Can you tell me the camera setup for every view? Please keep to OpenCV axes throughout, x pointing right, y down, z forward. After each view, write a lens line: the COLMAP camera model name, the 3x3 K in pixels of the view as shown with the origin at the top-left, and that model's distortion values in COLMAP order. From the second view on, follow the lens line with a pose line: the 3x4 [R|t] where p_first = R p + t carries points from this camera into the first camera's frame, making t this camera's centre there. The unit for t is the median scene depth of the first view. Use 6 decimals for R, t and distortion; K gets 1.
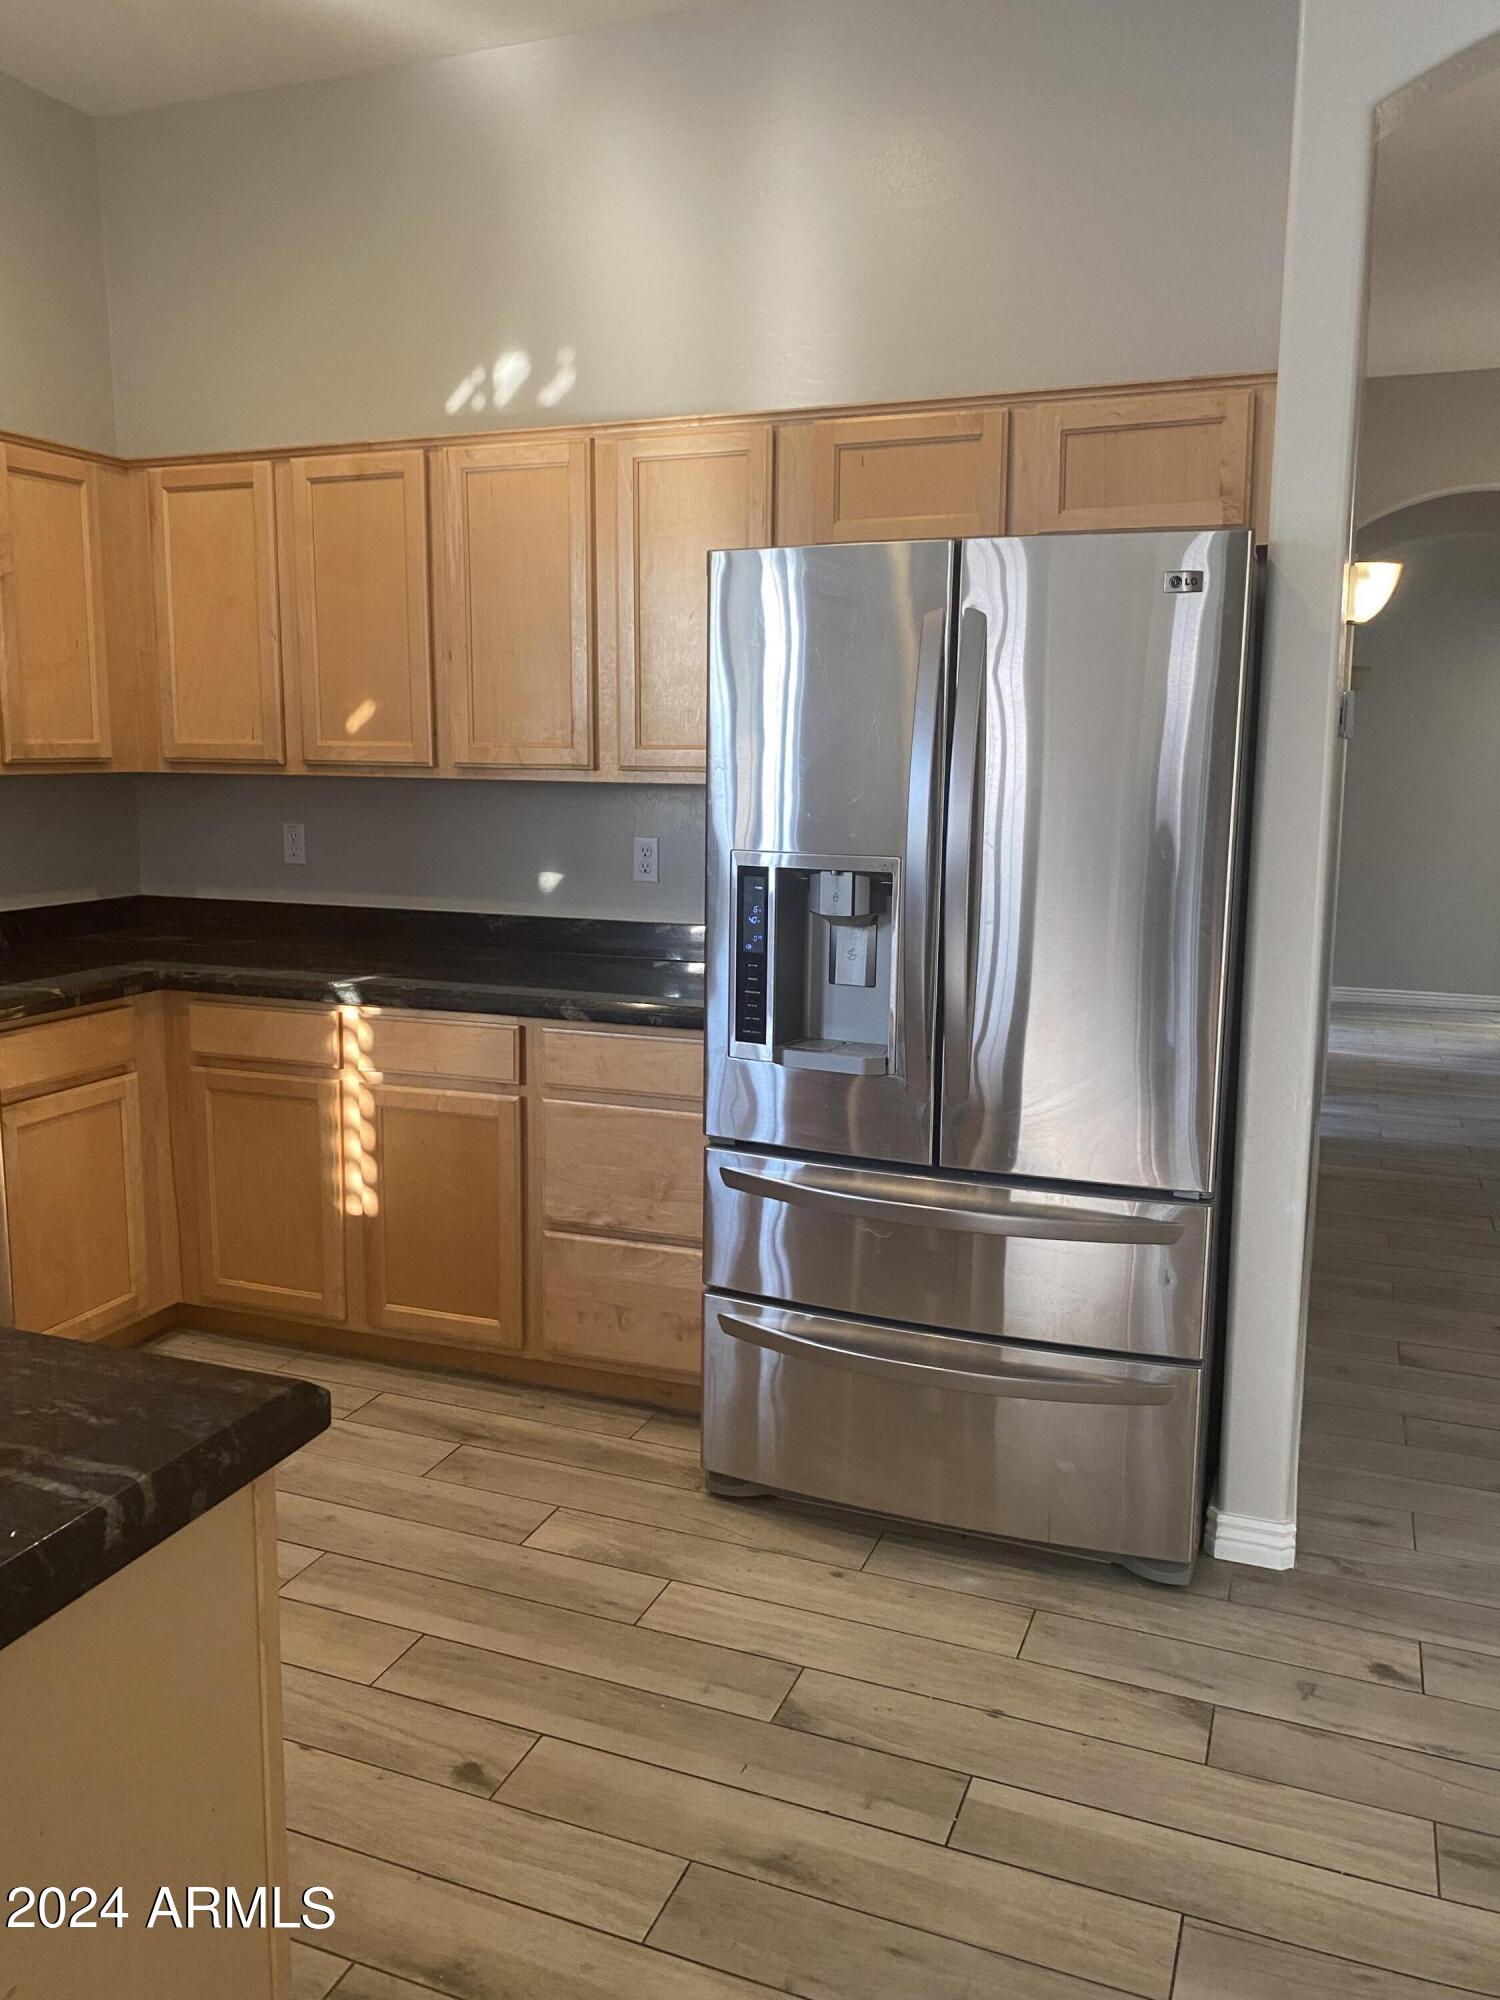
lens RADIAL K [[1521.6, 0, 755.6], [0, 1521.6, 987.1], [0, 0, 1]] dist [0.018749, -0.005451]
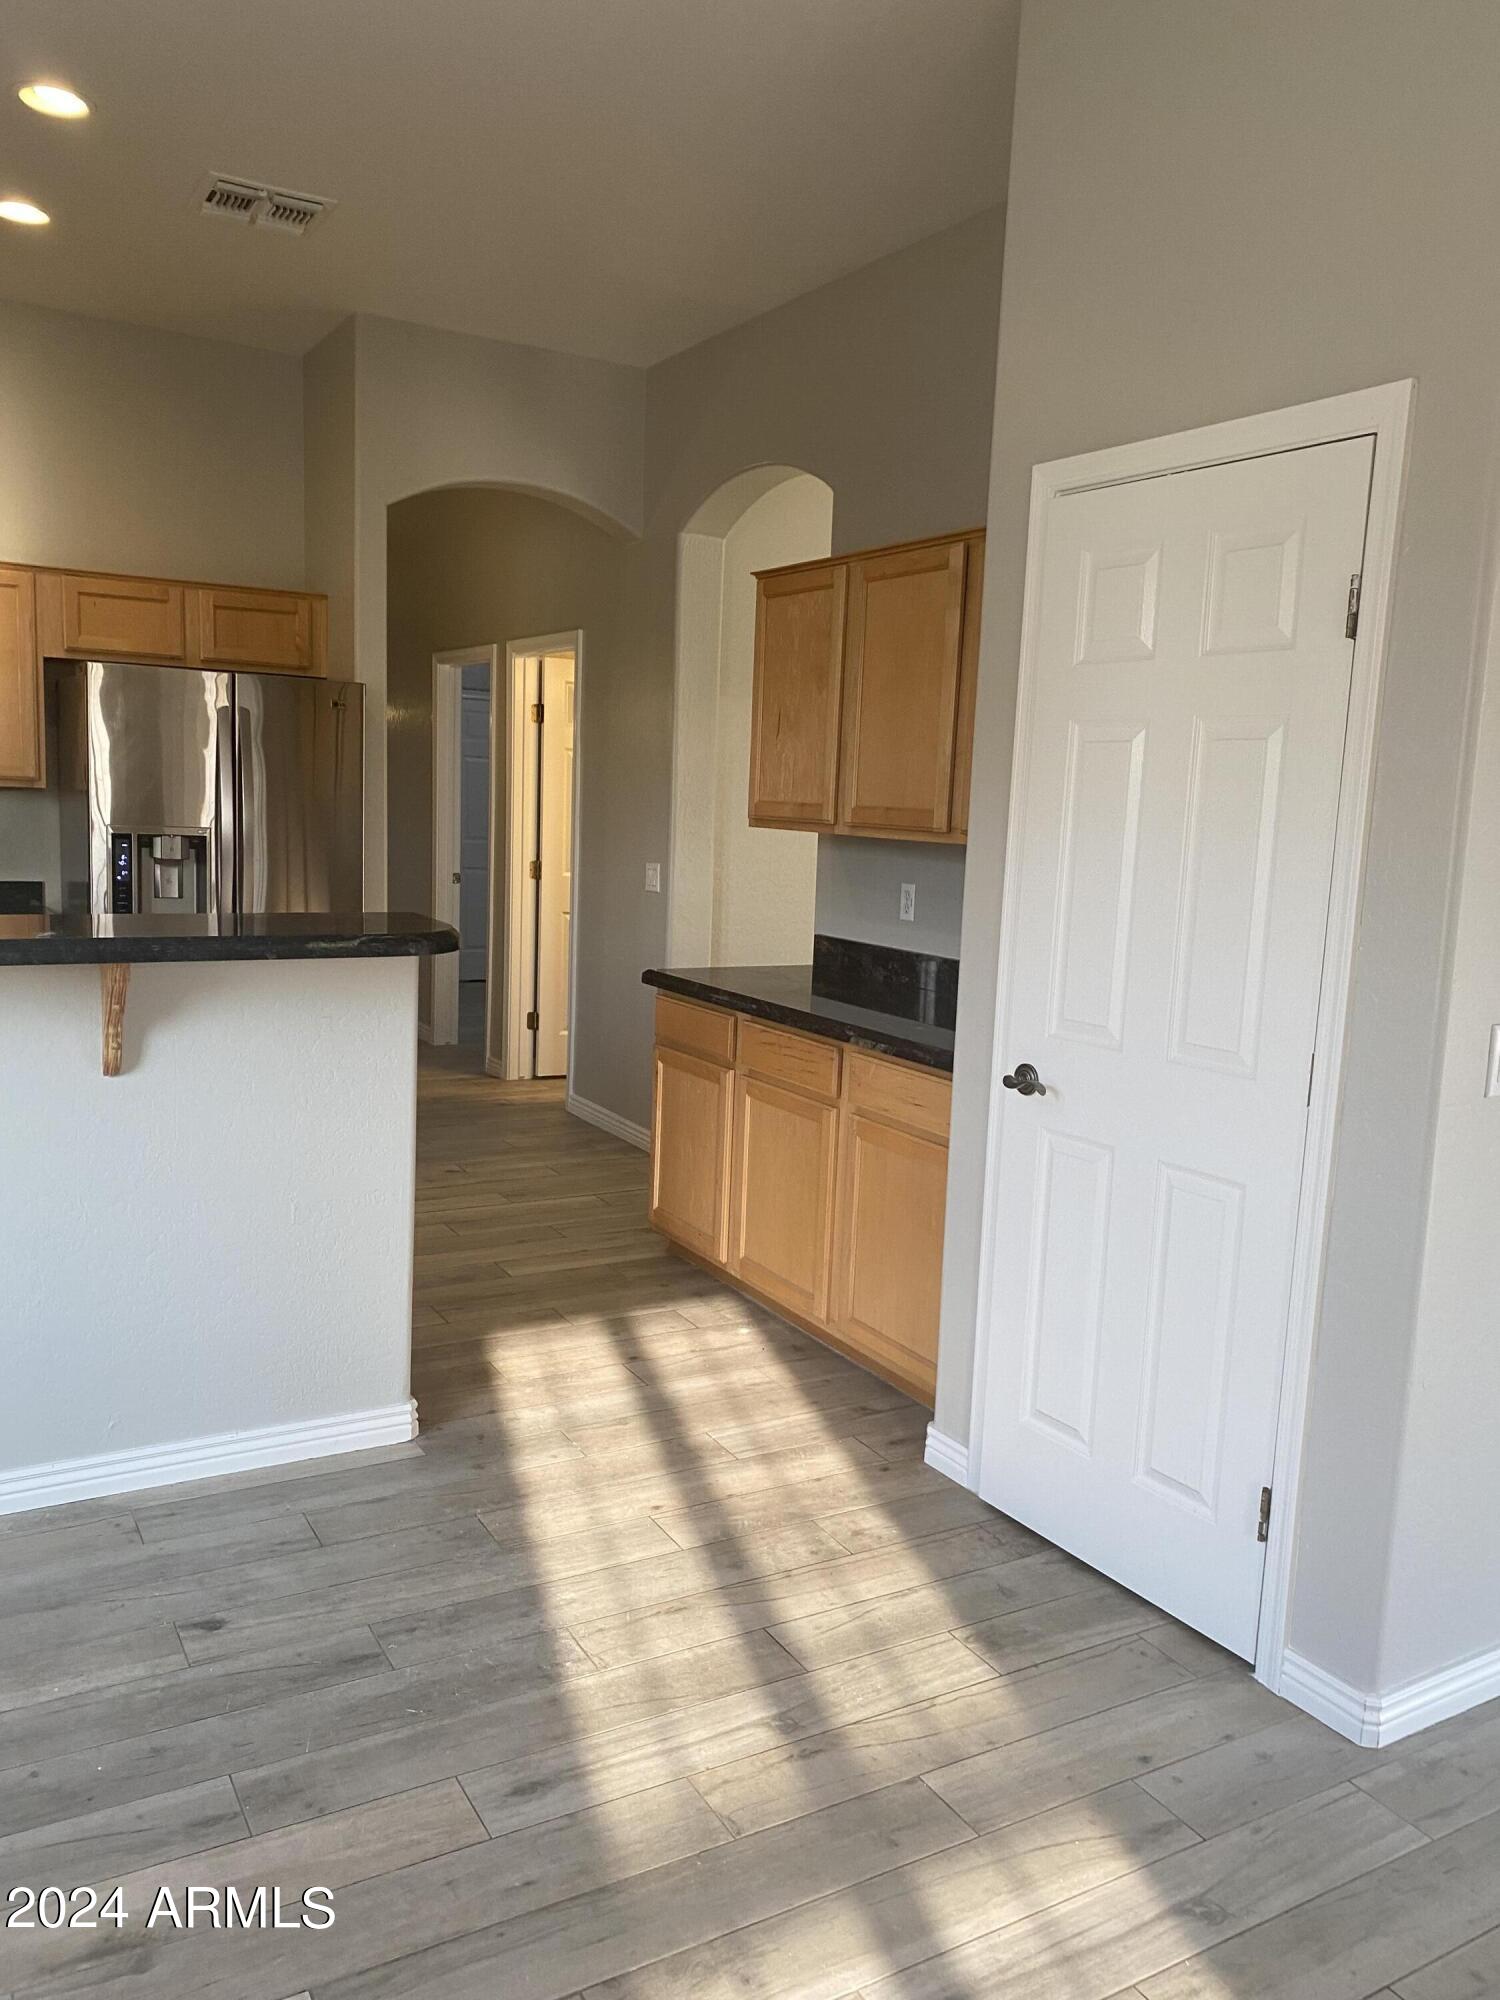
lens RADIAL K [[1533.6, 0, 748.0], [0, 1533.6, 1026.1], [0, 0, 1]] dist [0.010984, 0.002725]
pose [[0.623062, -0.104034, 0.775223, -0.960707], [0.082227, 0.994335, 0.067351, 0.084771], [-0.777838, 0.021781, 0.628087, -0.736146]]
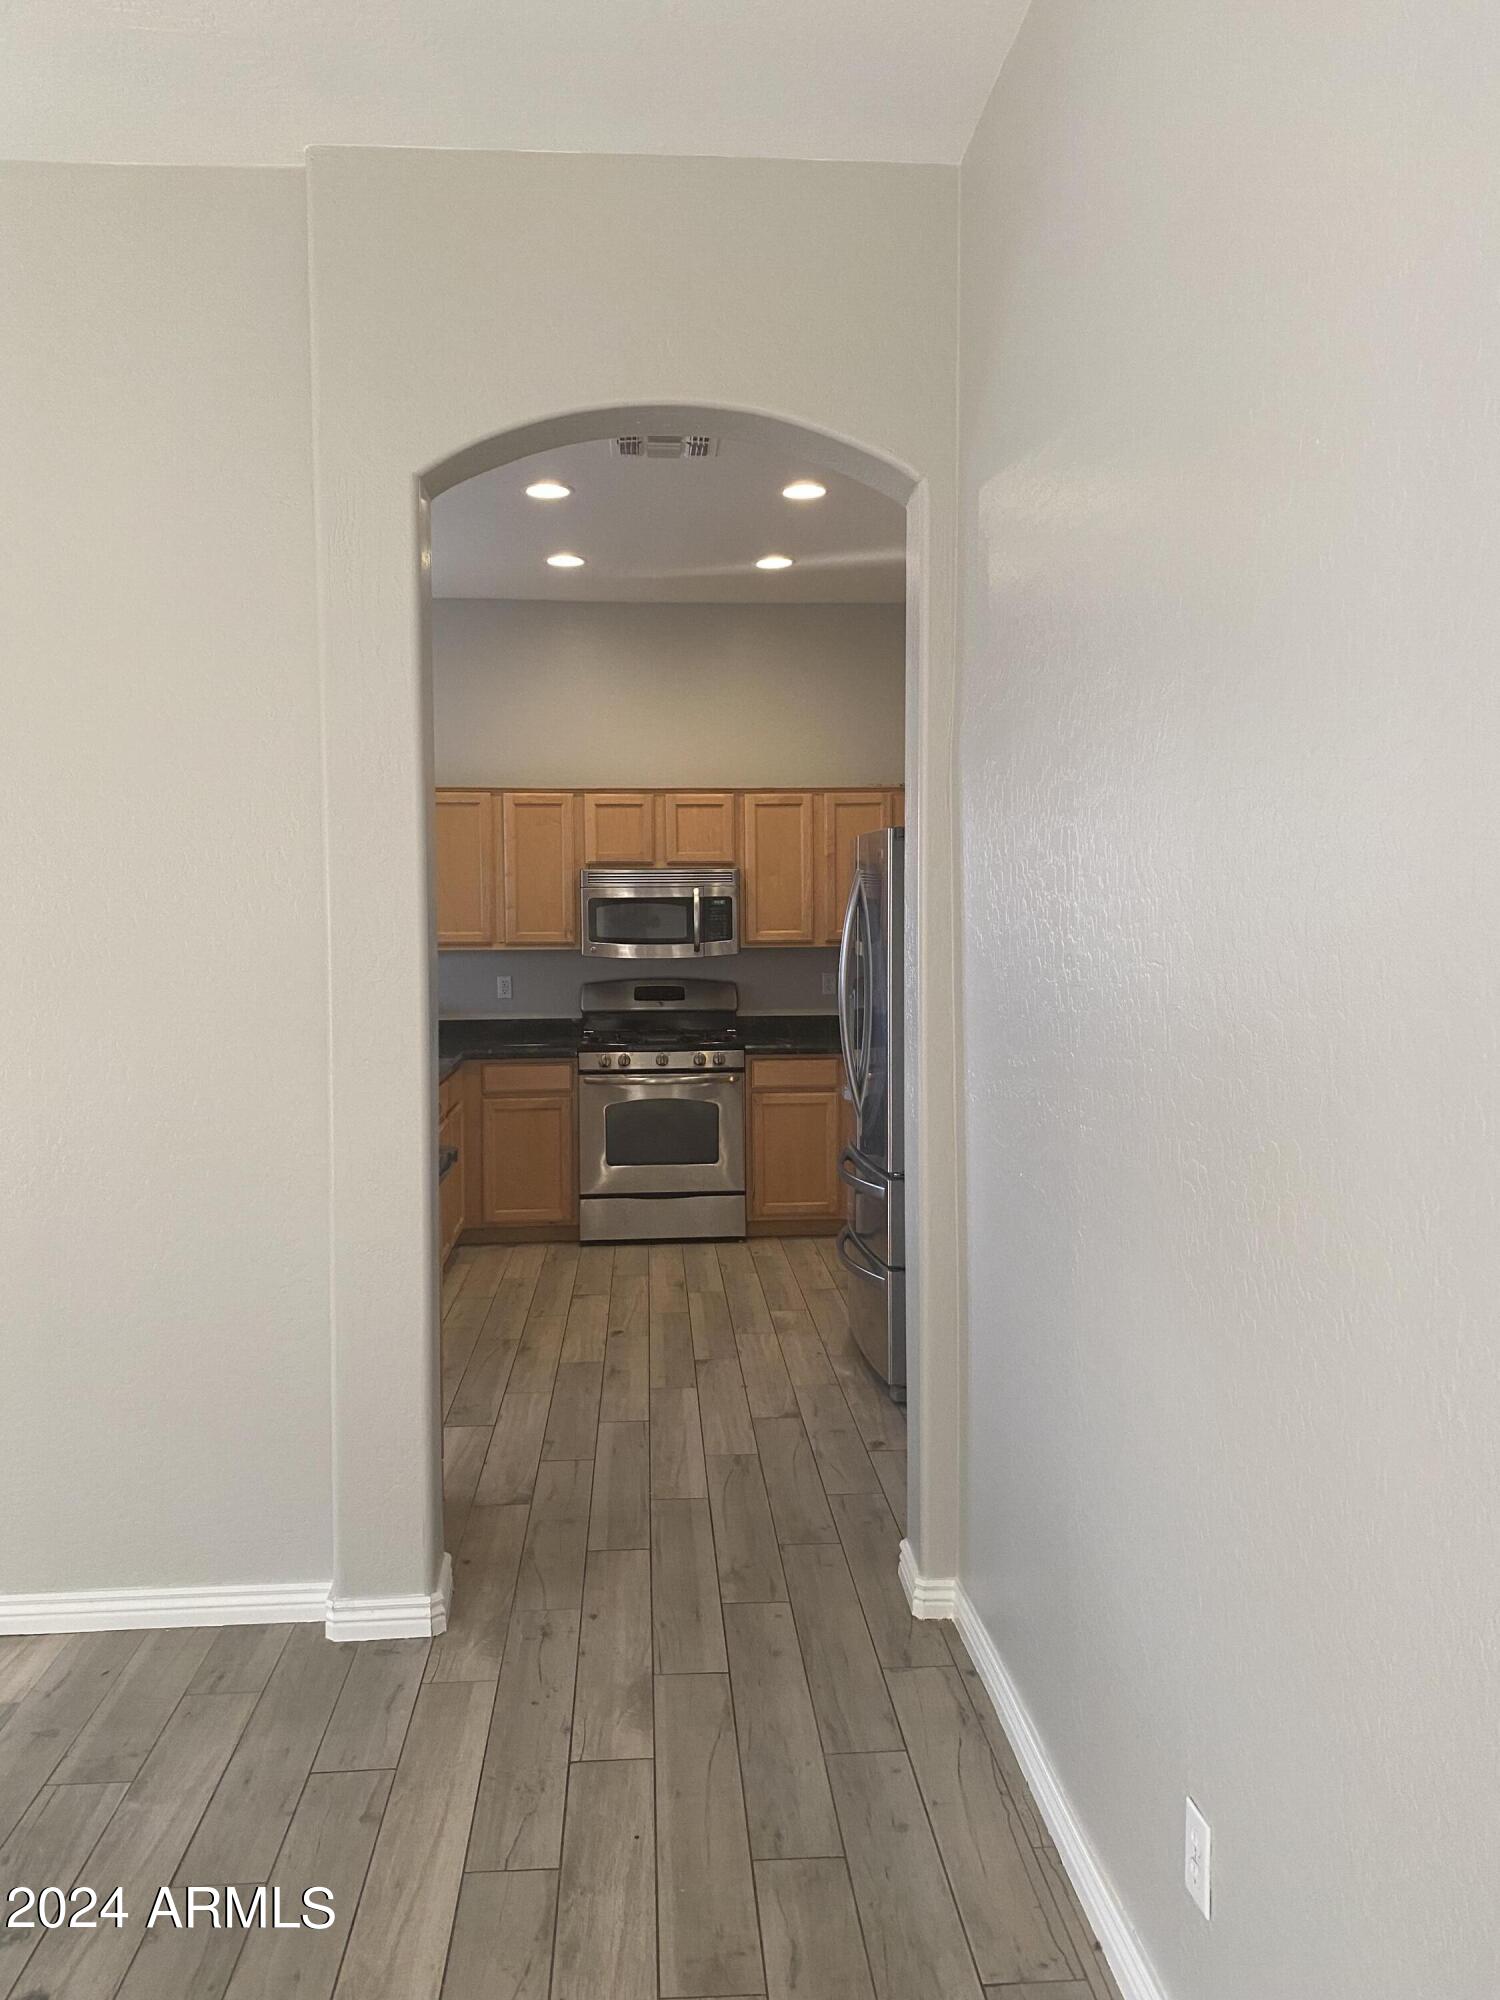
lens RADIAL K [[1514.9, 0, 756.8], [0, 1514.9, 1014.5], [0, 0, 1]] dist [0.073404, -0.156434]
pose [[0.427016, 0.045076, -0.903120, 1.688551], [-0.123188, 0.992345, -0.008717, -0.020575], [0.895813, 0.114976, 0.429301, 0.033456]]
